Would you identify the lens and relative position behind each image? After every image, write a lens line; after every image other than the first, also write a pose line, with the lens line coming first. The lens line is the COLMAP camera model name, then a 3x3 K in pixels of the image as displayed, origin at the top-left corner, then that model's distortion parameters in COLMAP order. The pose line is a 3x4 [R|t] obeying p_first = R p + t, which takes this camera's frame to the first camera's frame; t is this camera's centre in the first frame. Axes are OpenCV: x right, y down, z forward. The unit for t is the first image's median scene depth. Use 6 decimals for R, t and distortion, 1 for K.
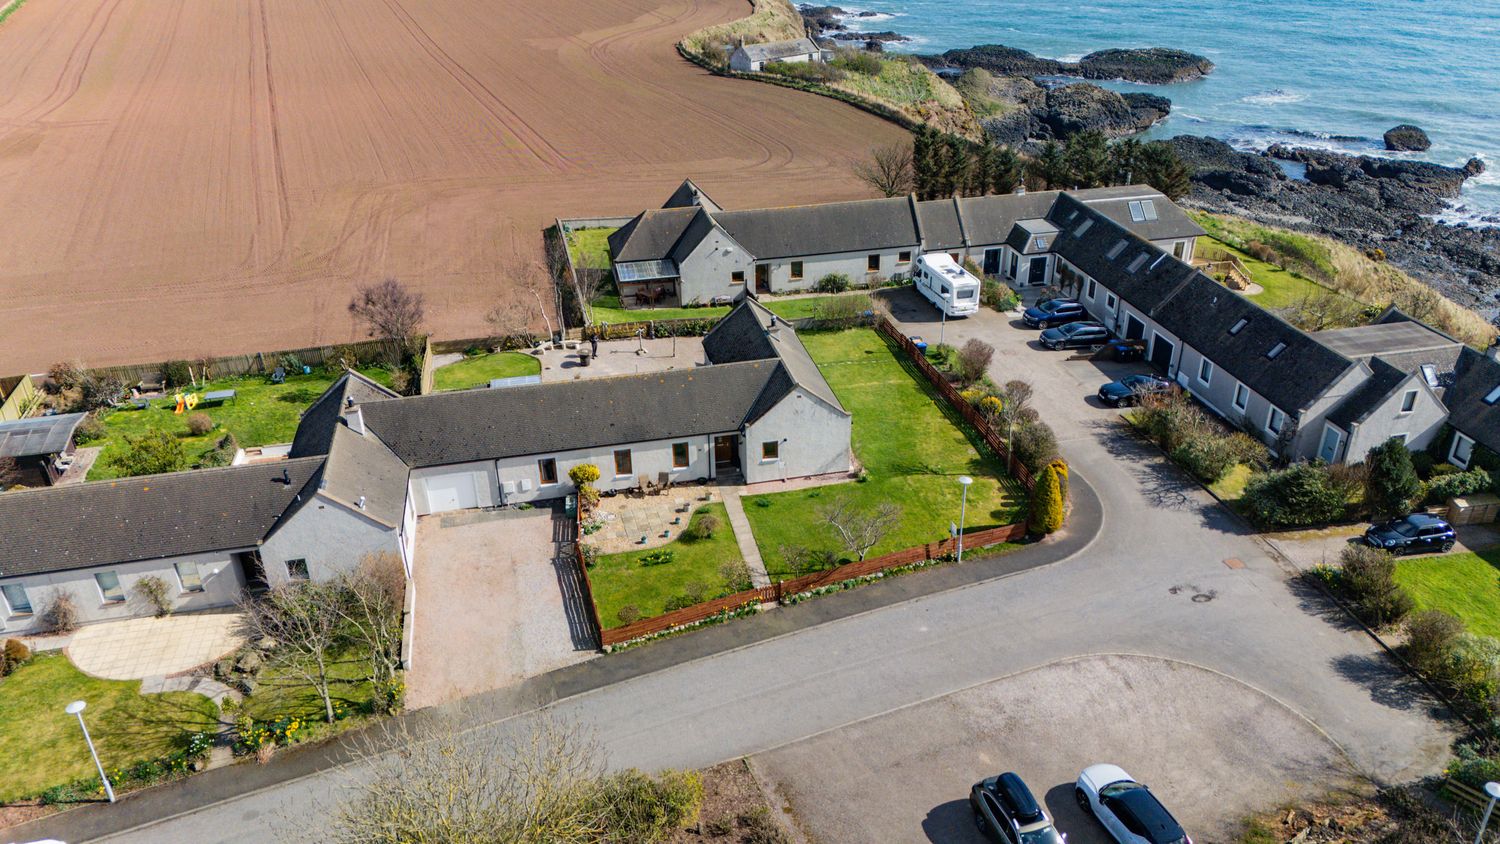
lens RADIAL K [[1090.4, 0, 756.3], [0, 1090.4, 429.7], [0, 0, 1]] dist [0.093273, -0.094709]
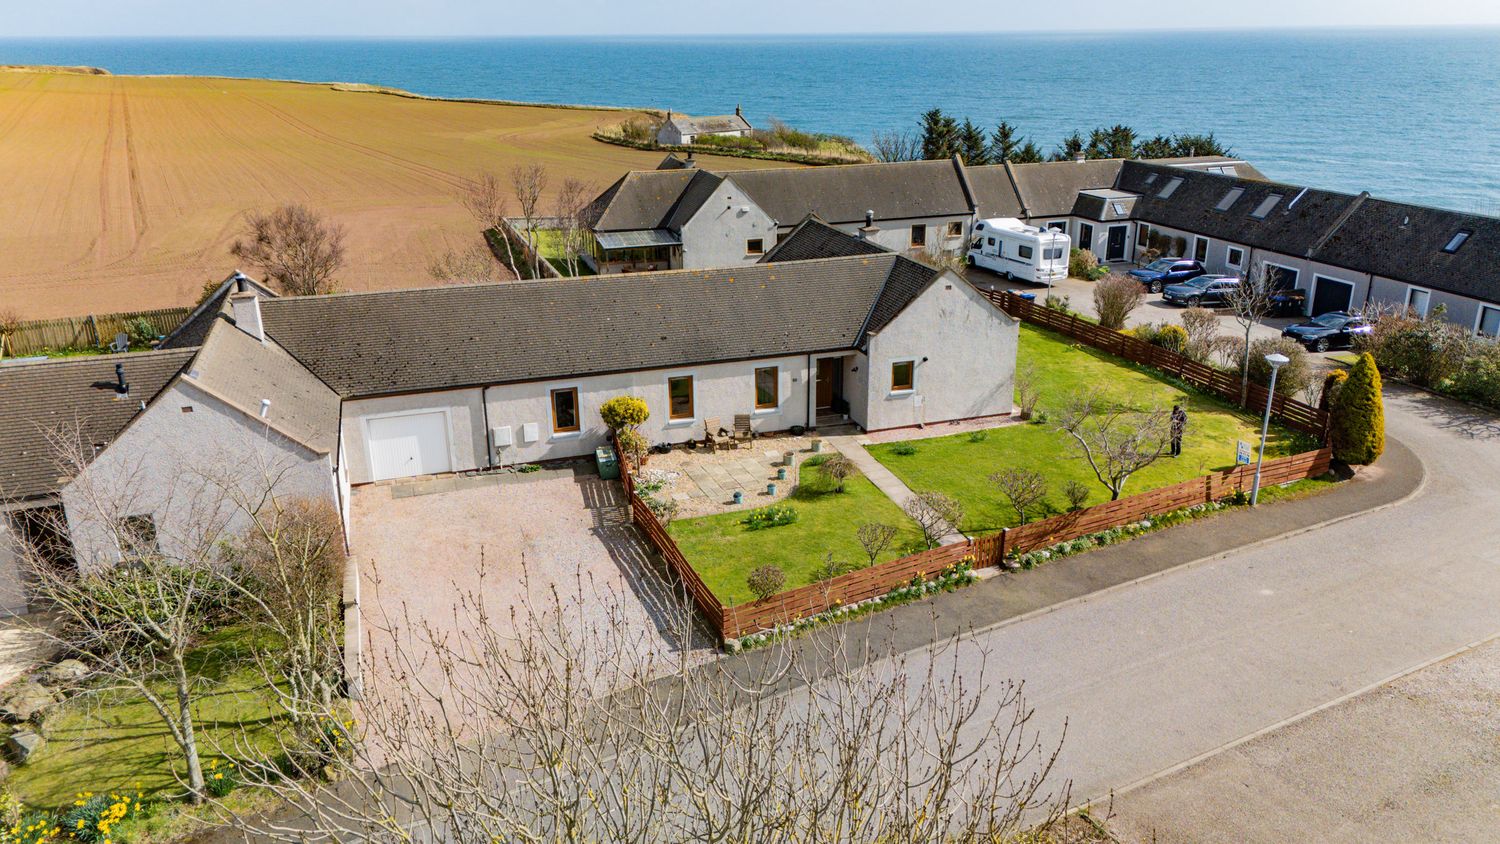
lens RADIAL K [[1090.4, 0, 756.3], [0, 1090.4, 429.7], [0, 0, 1]] dist [0.093273, -0.094709]
pose [[0.993938, -0.029777, 0.105837, -0.145732], [0.044688, 0.988937, -0.141441, 0.140104], [-0.100455, 0.145314, 0.984273, 0.365976]]
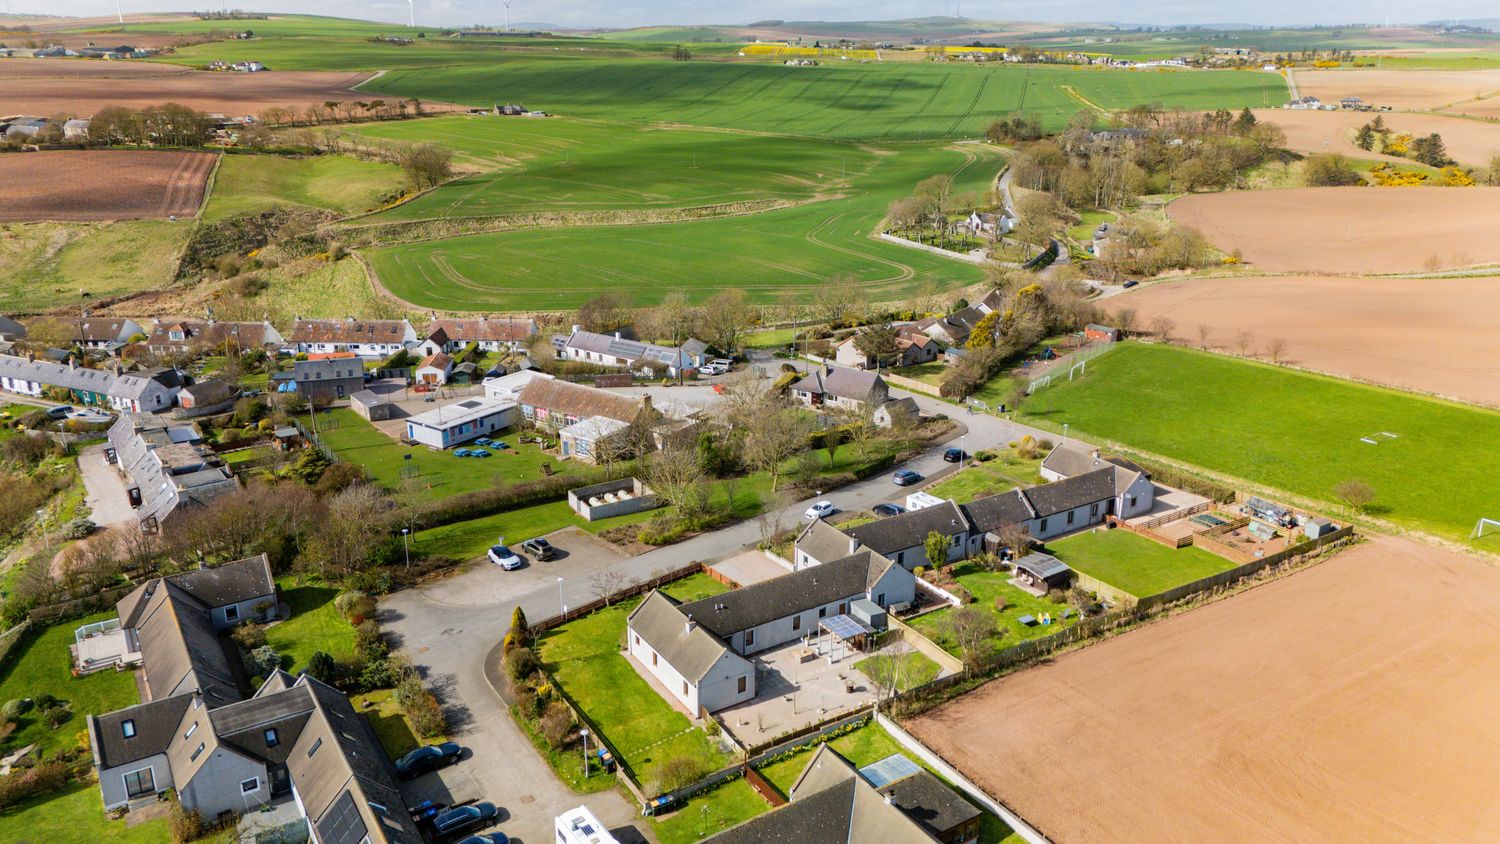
lens RADIAL K [[1082.5, 0, 750.0], [0, 1082.5, 422.0], [0, 0, 1]] dist [0.168397, -0.453121]
pose [[-0.938023, 0.123231, -0.323924, 0.428896], [-0.153901, 0.689330, 0.707911, -1.491632], [0.310527, 0.713889, -0.627642, 1.931886]]
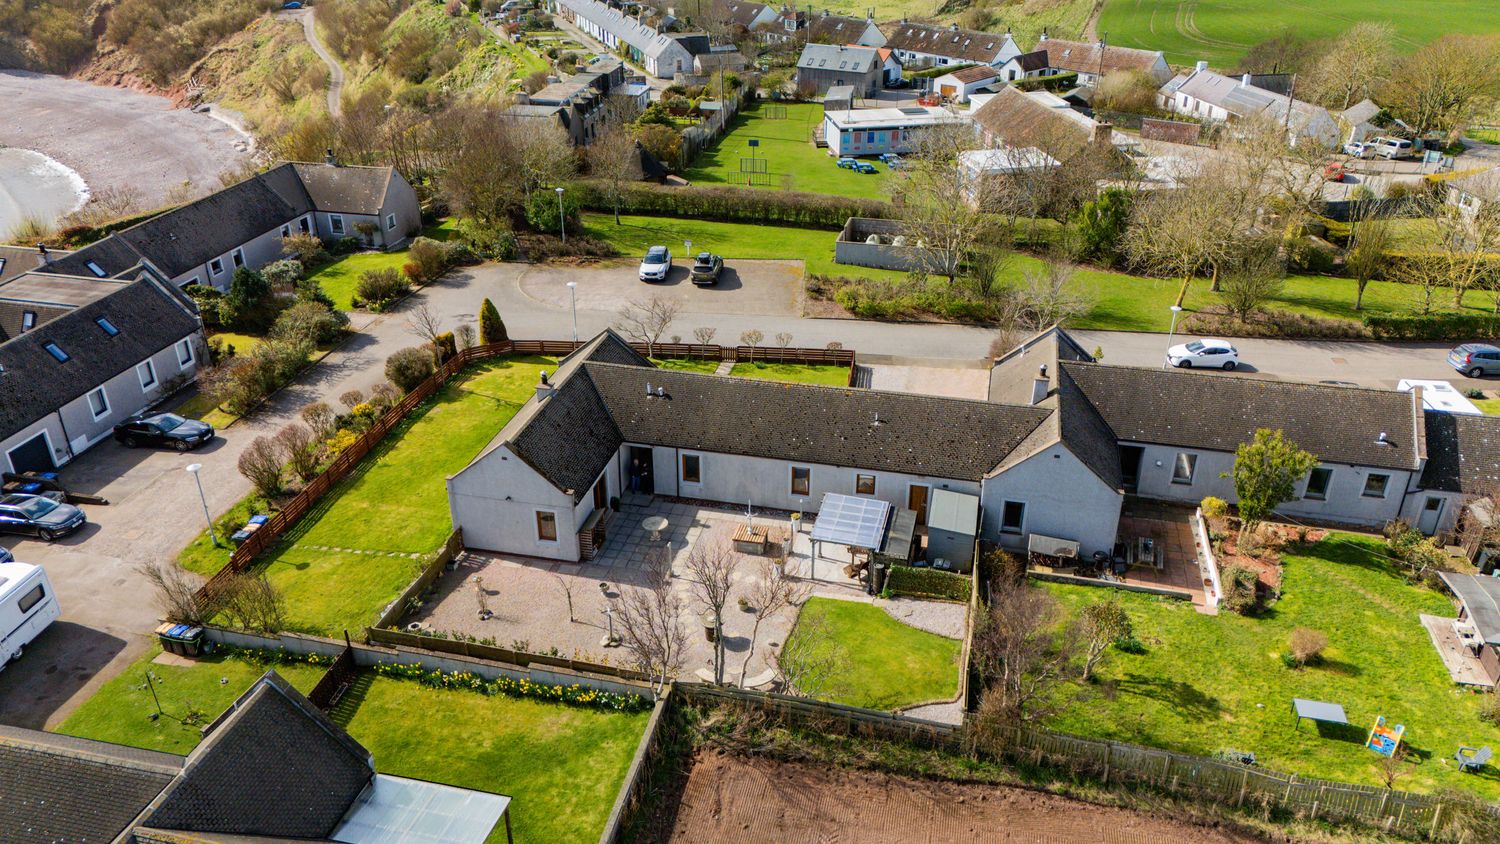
lens RADIAL K [[1090.4, 0, 756.3], [0, 1090.4, 429.7], [0, 0, 1]] dist [0.093273, -0.094709]
pose [[-0.906005, -0.187262, 0.379590, -0.470836], [0.210475, 0.578750, 0.787876, -0.733818], [-0.367226, 0.793714, -0.484937, 1.475283]]
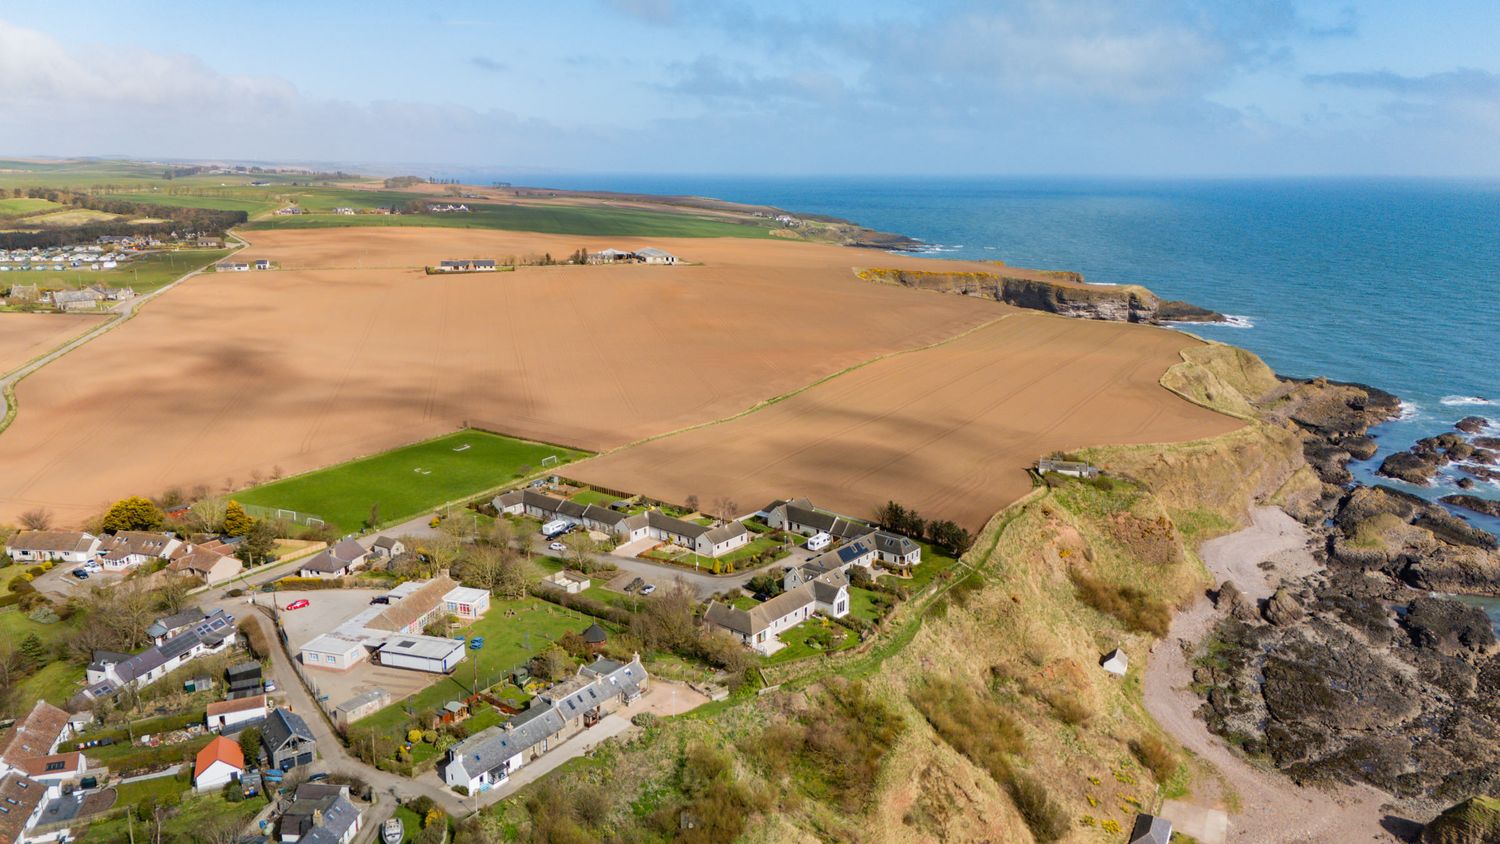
lens RADIAL K [[1090.4, 0, 756.3], [0, 1090.4, 429.7], [0, 0, 1]] dist [0.093273, -0.094709]
pose [[0.622871, 0.201143, -0.756024, 3.563868], [-0.382710, 0.921196, -0.070218, -0.199990], [0.682323, 0.333075, 0.650766, -2.010410]]
